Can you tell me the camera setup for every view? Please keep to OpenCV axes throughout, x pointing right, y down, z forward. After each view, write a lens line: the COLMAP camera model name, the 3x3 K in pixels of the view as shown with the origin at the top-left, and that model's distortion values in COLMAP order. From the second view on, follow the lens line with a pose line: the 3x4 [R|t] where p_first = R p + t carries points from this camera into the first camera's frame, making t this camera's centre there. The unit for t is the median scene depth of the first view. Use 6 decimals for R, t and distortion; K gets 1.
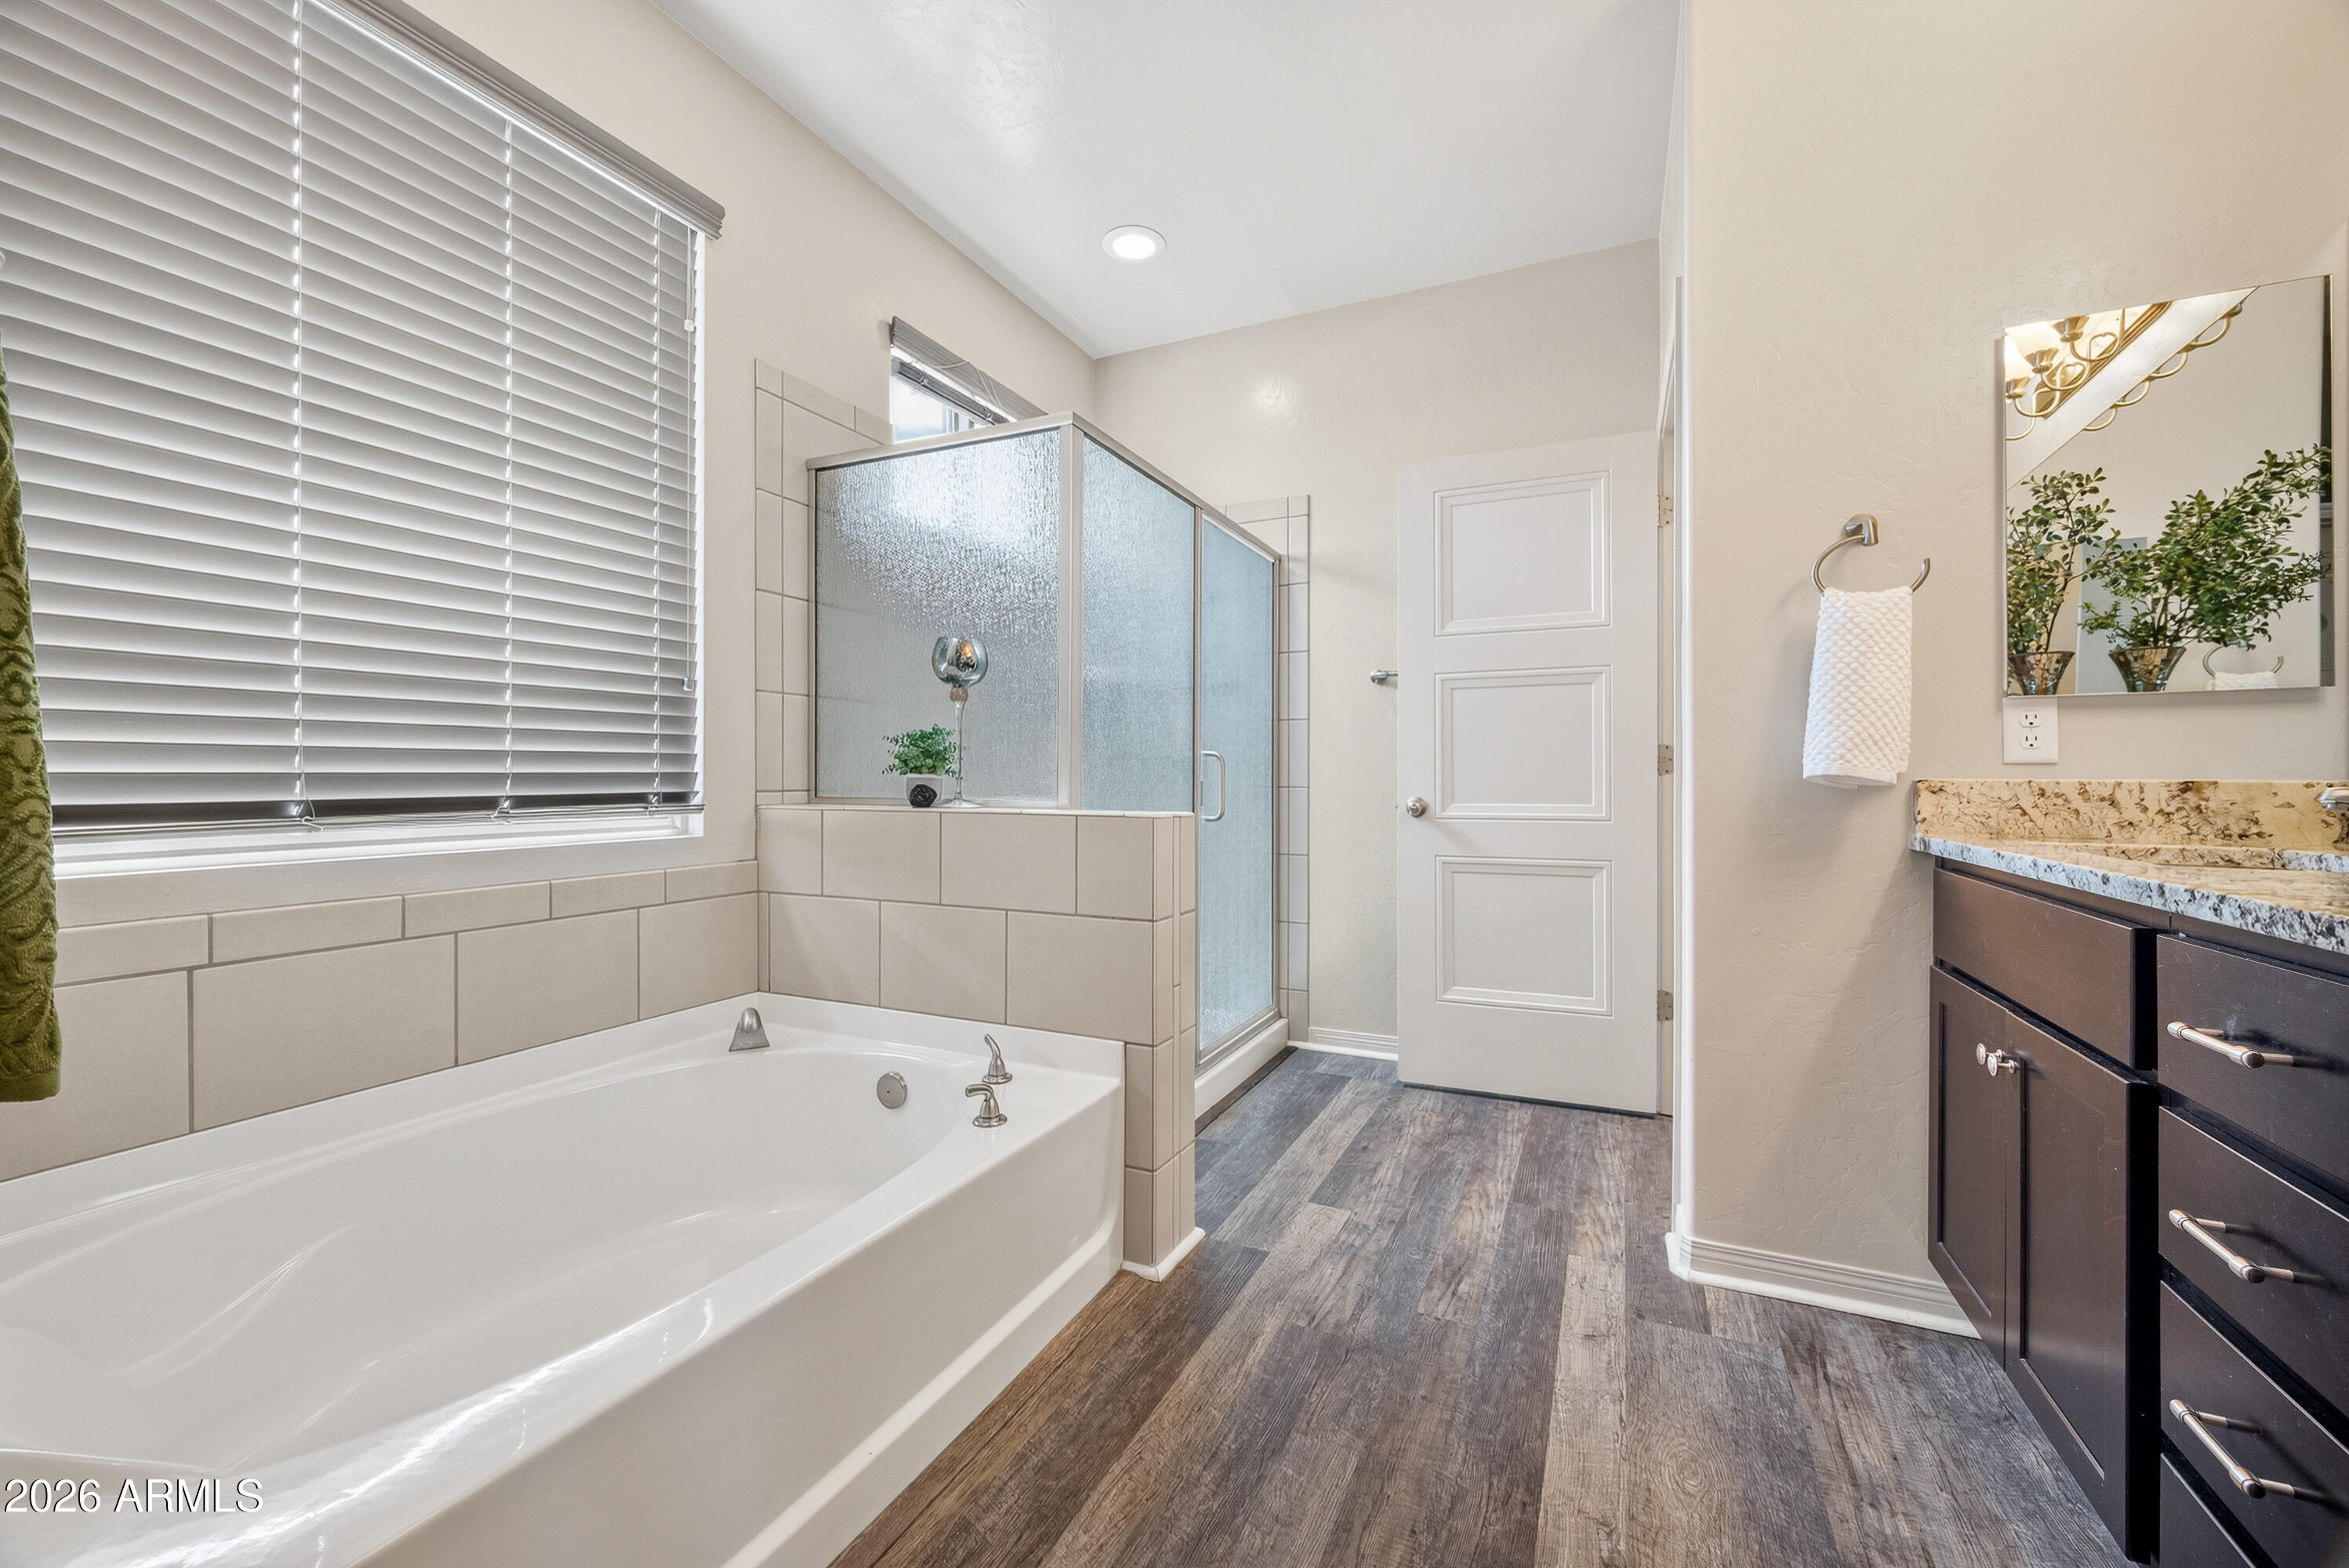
lens RADIAL K [[936.3, 0, 1177.9], [0, 936.3, 779.0], [0, 0, 1]] dist [0.004605, 0.000059]
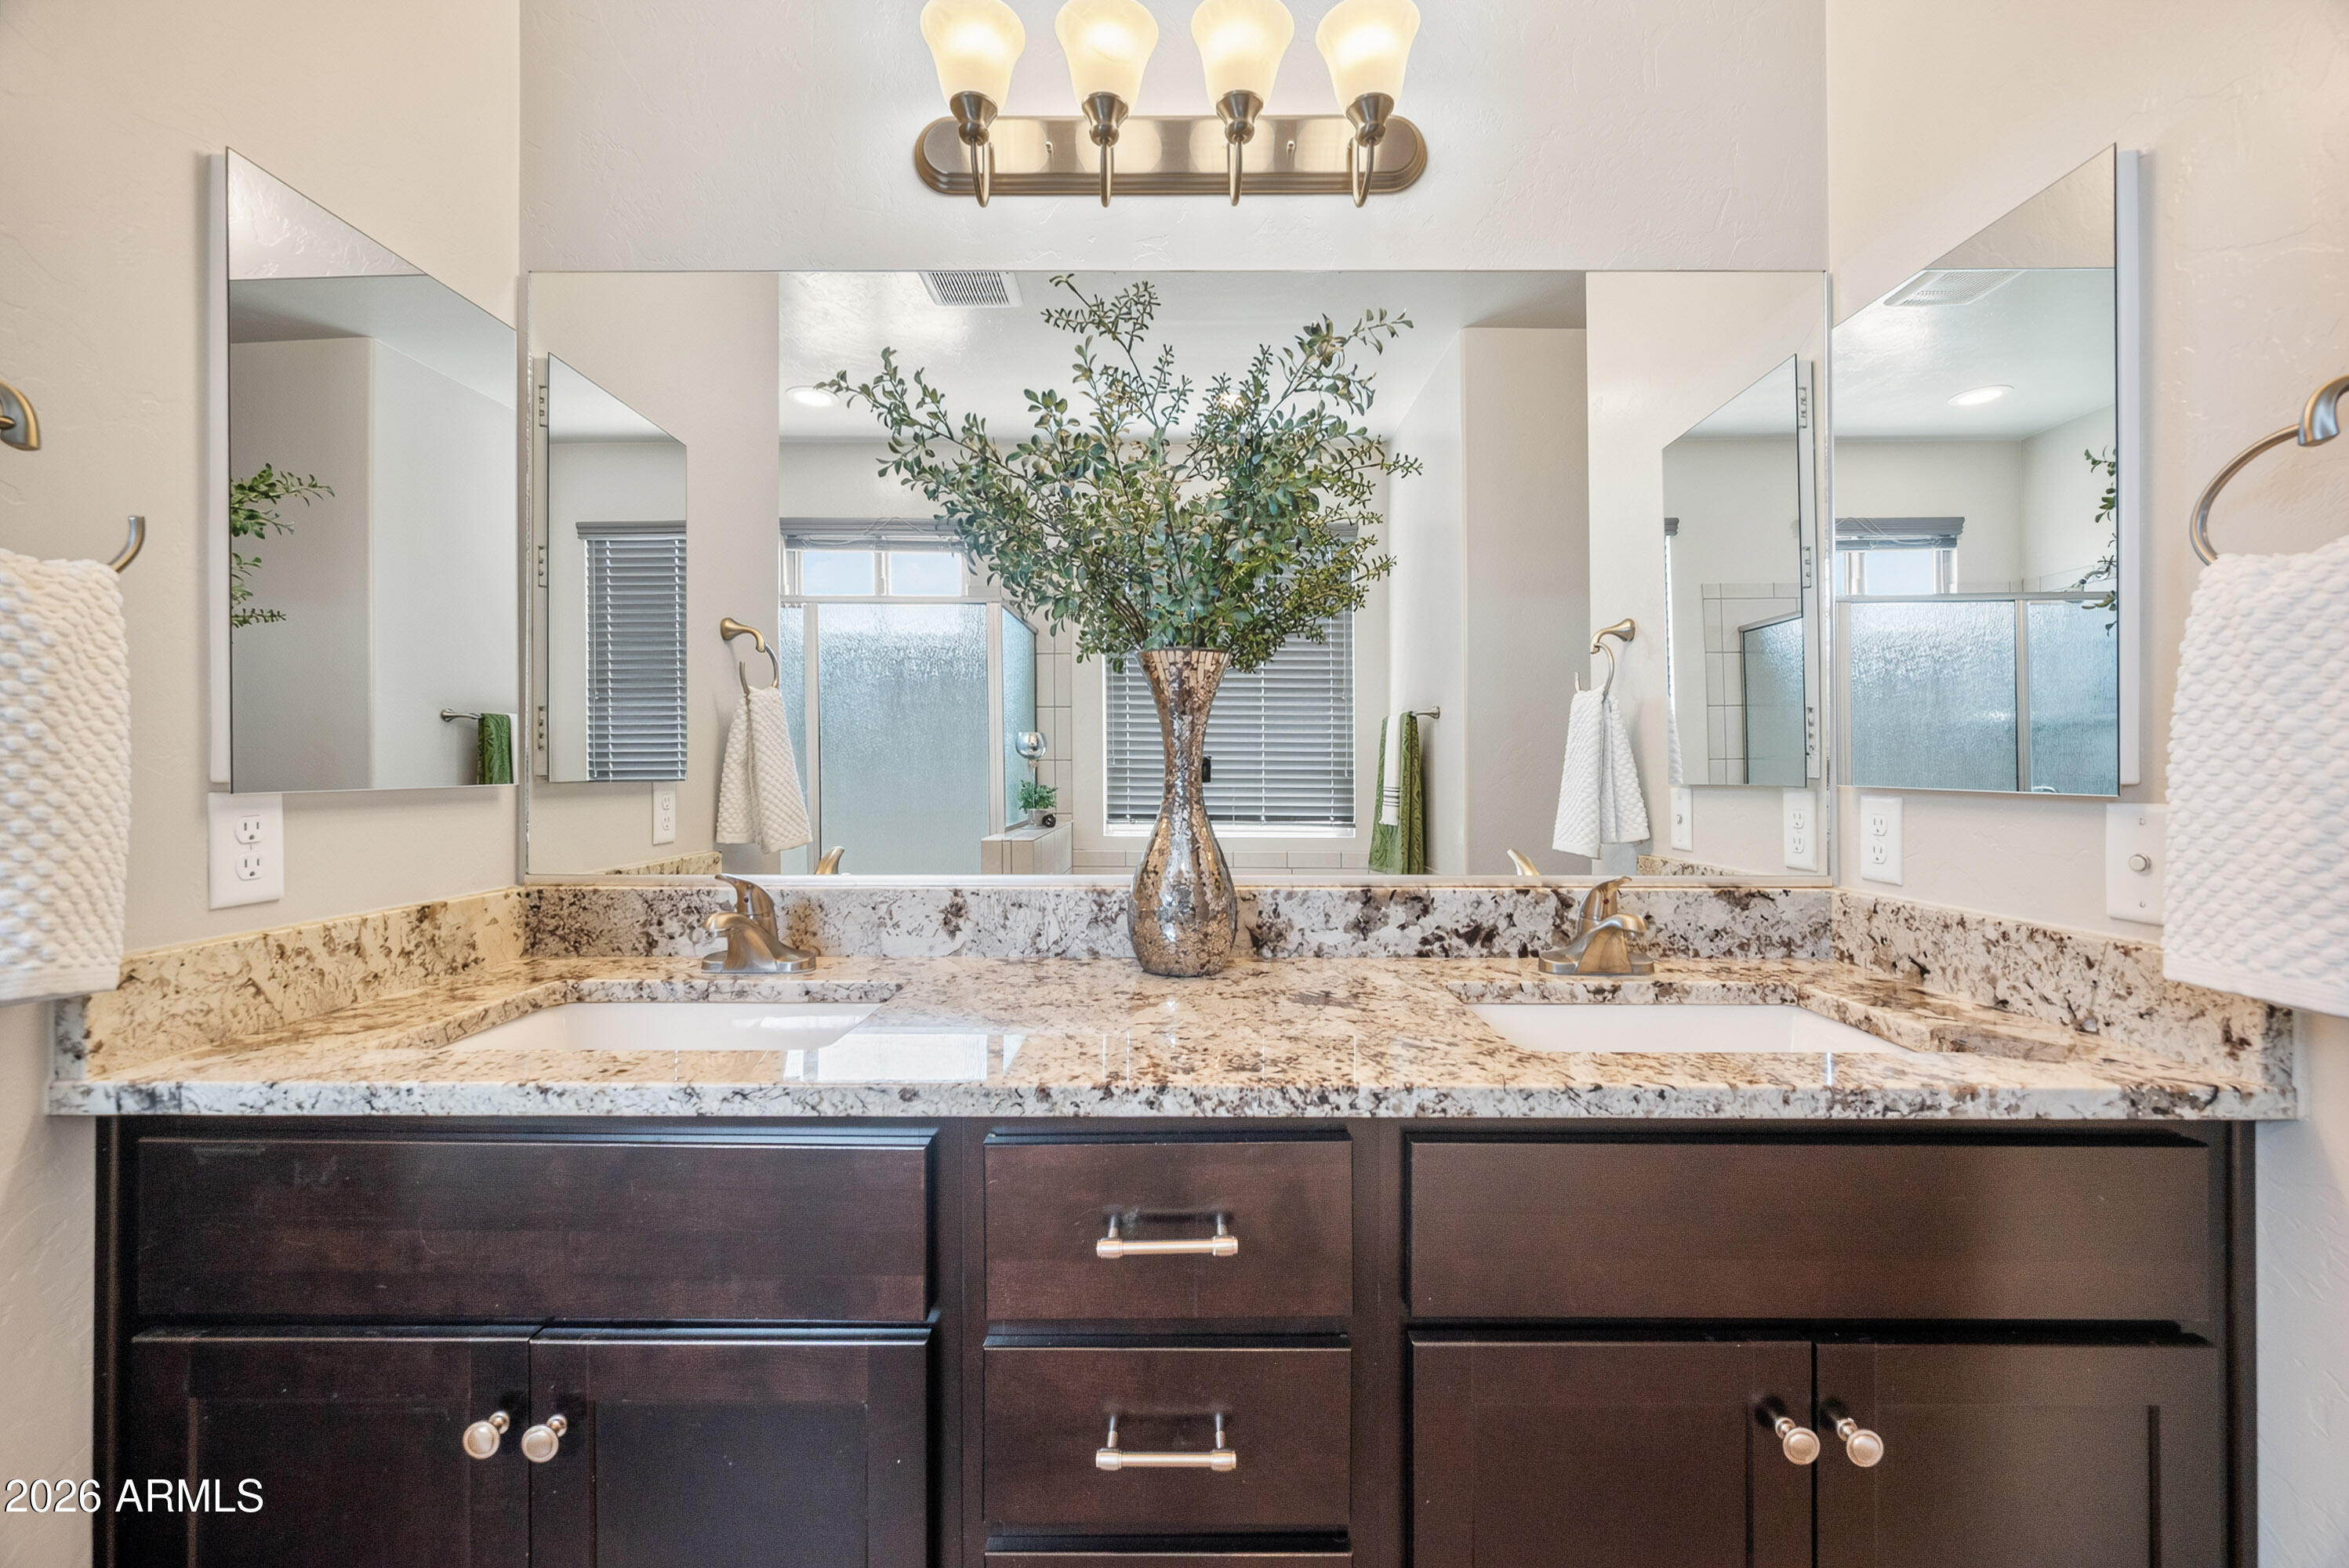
lens RADIAL K [[936.3, 0, 1177.0], [0, 936.3, 763.6], [0, 0, 1]] dist [0.004605, 0.000059]
pose [[-0.402100, 0.003880, 0.915588, 0.132047], [0.005617, 0.999983, -0.001771, -0.106476], [-0.915579, 0.004431, -0.402114, 0.736841]]
